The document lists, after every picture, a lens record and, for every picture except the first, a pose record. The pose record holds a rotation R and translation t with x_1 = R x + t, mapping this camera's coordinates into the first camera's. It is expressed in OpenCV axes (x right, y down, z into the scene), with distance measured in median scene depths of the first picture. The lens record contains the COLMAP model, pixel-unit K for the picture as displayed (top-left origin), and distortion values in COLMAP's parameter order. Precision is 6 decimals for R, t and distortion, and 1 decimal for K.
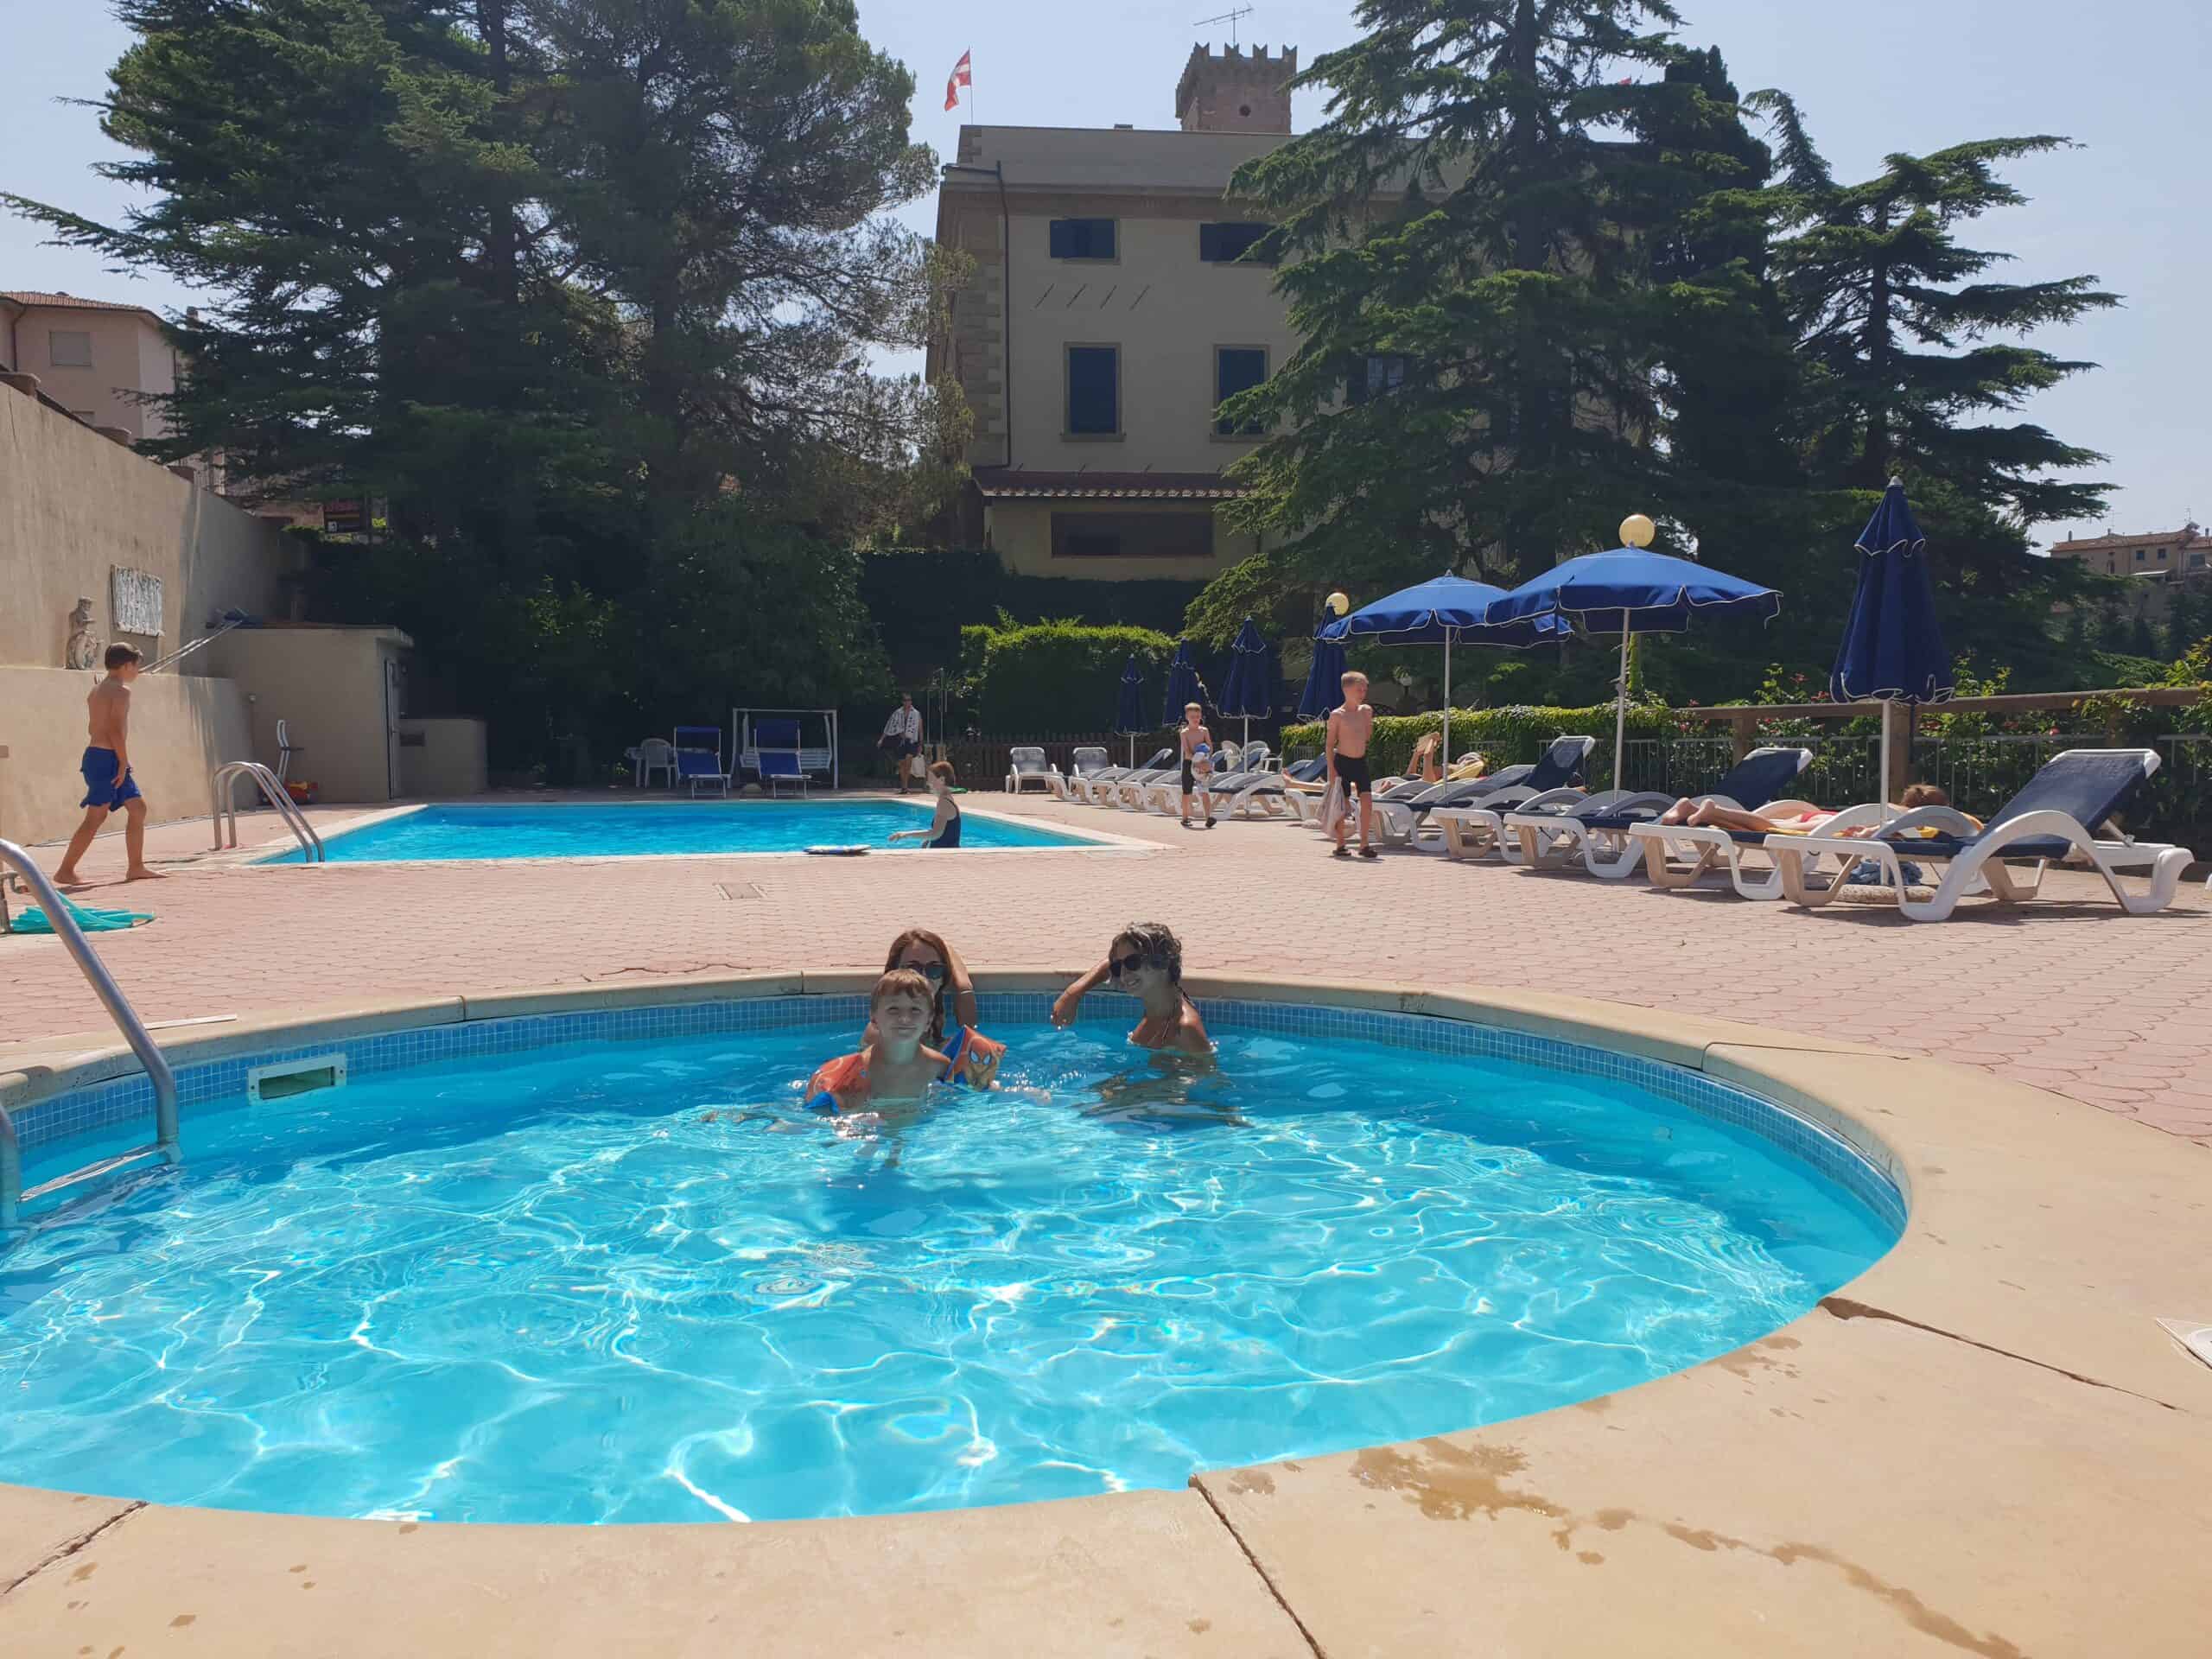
lens RADIAL K [[1694.3, 0, 1108.1], [0, 1694.3, 820.0], [0, 0, 1]] dist [0.030894, -0.076141]
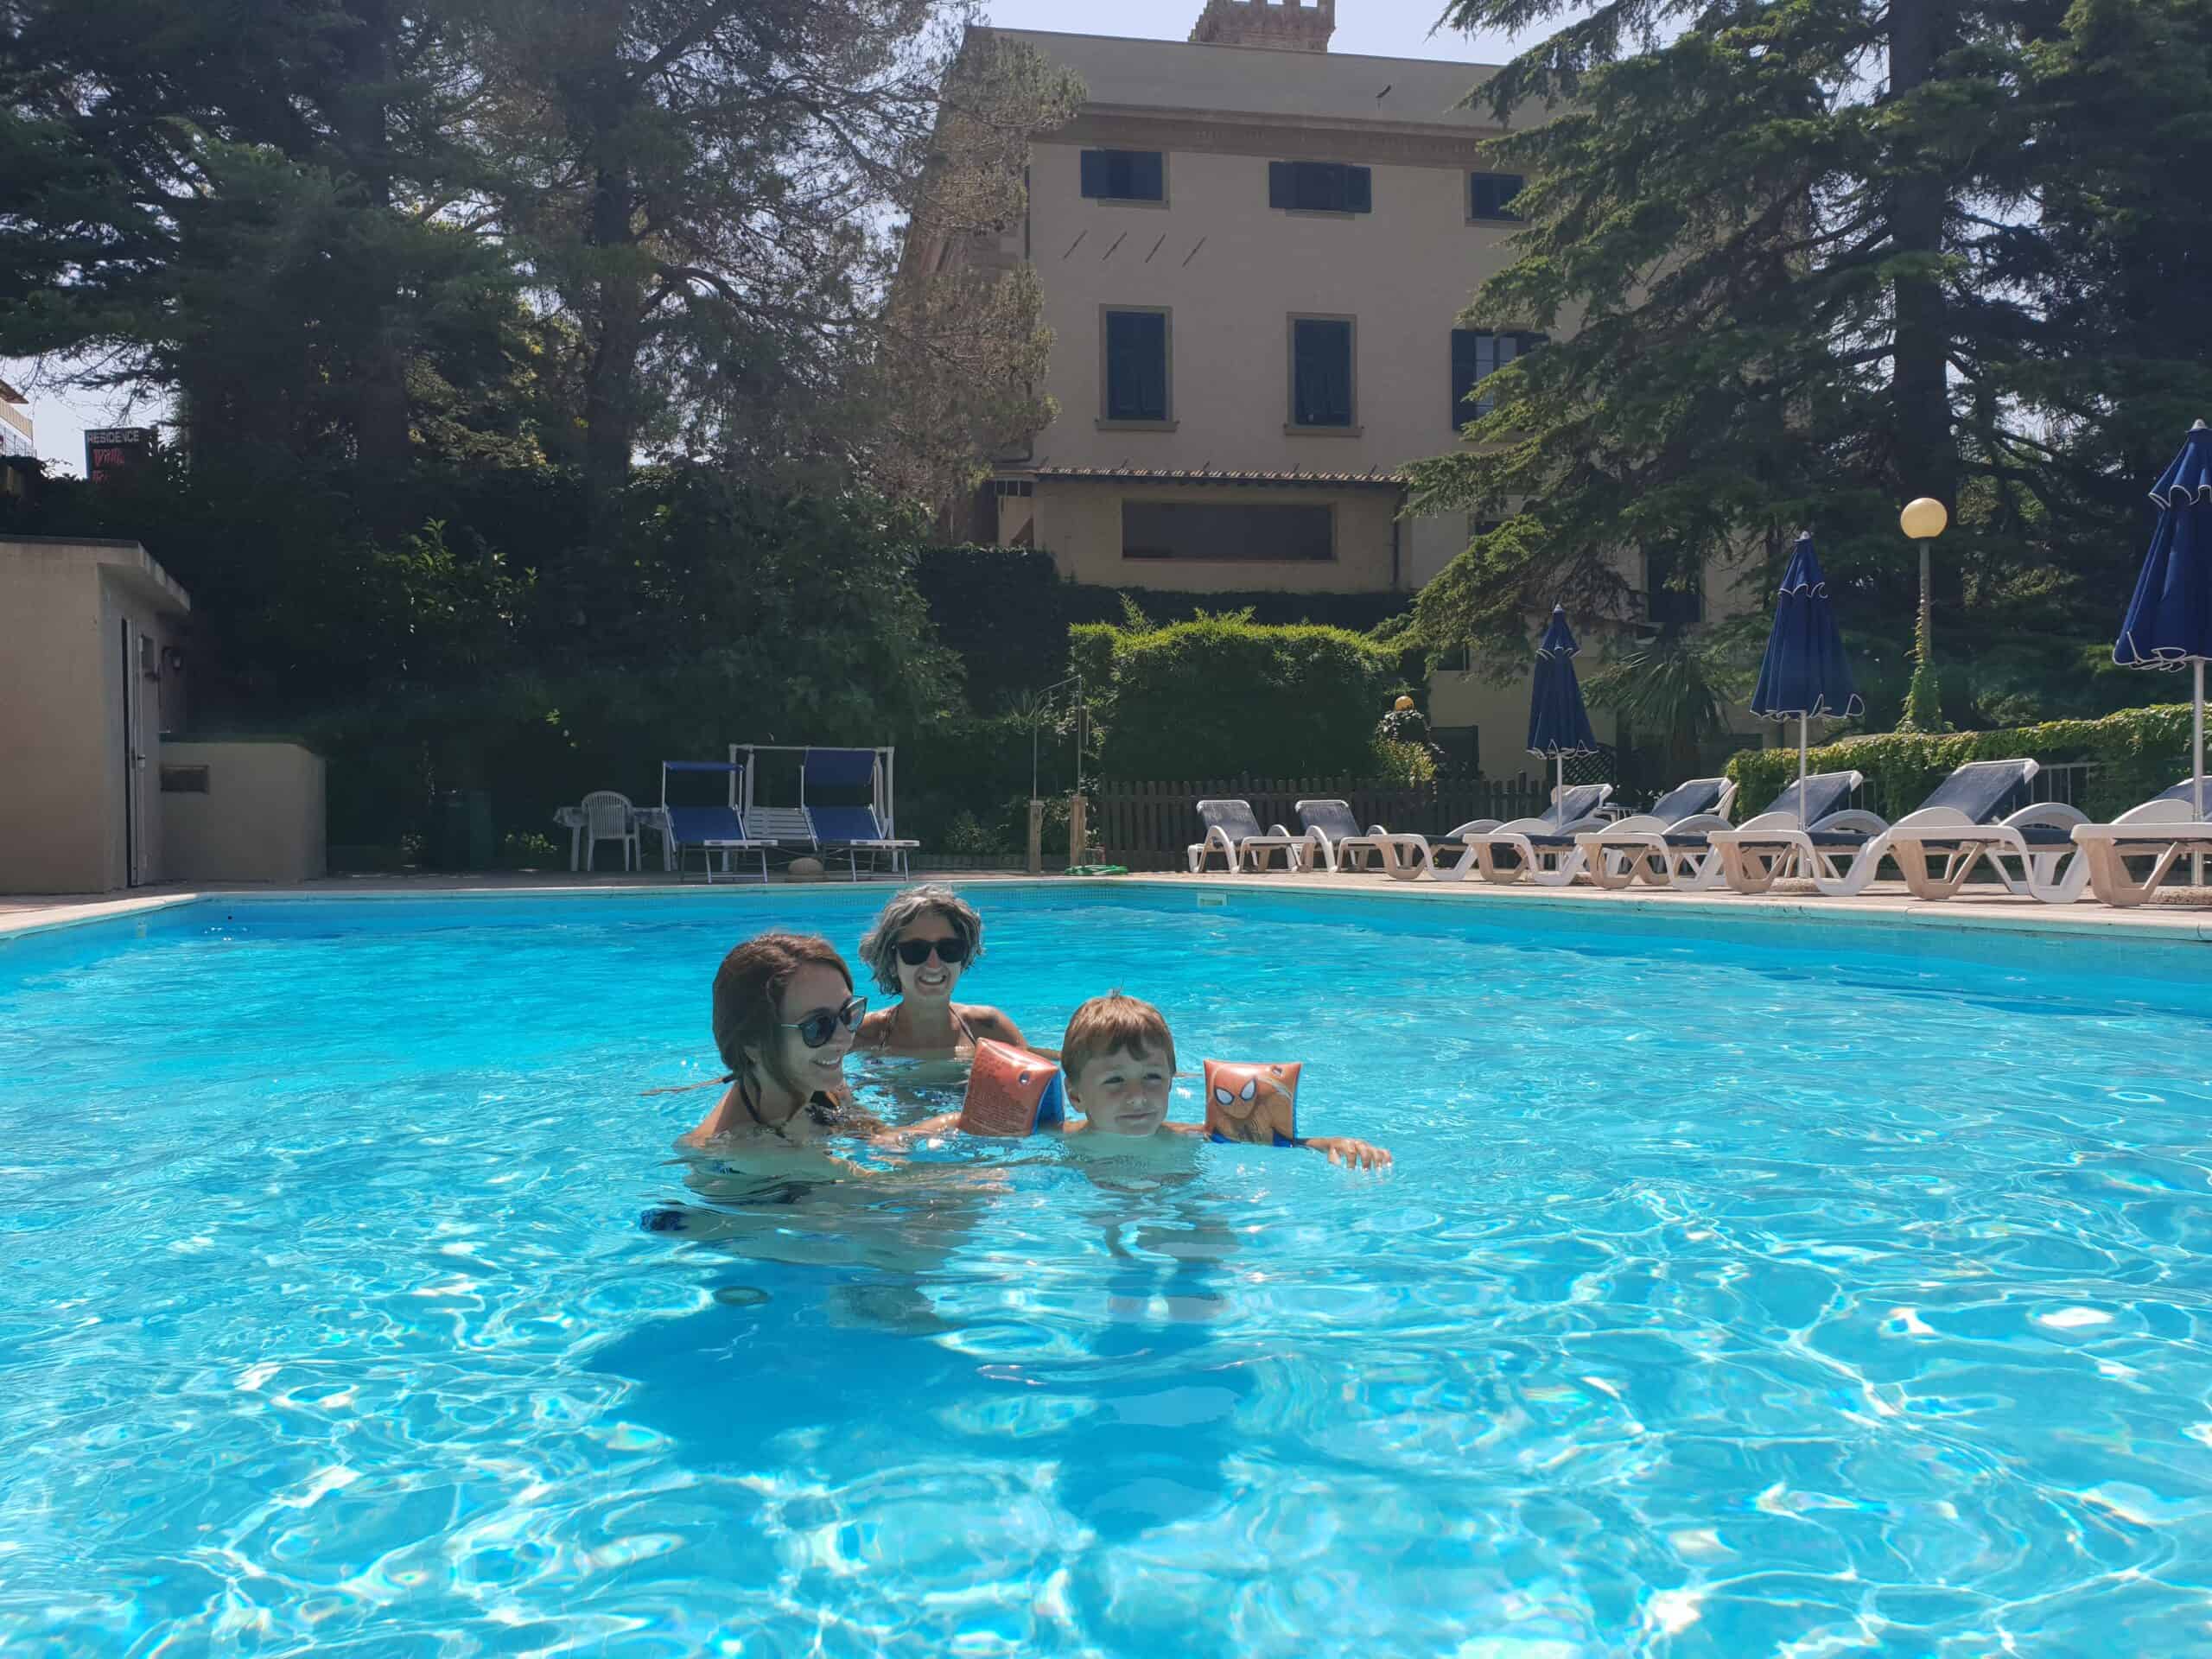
lens RADIAL K [[1616.0, 0, 1072.3], [0, 1616.0, 833.5], [0, 0, 1]] dist [0.037833, -0.064241]
pose [[0.997068, -0.005421, 0.076329, -0.130548], [0.009311, 0.998670, -0.050703, -0.000687], [-0.075953, 0.051265, 0.995793, 0.363803]]
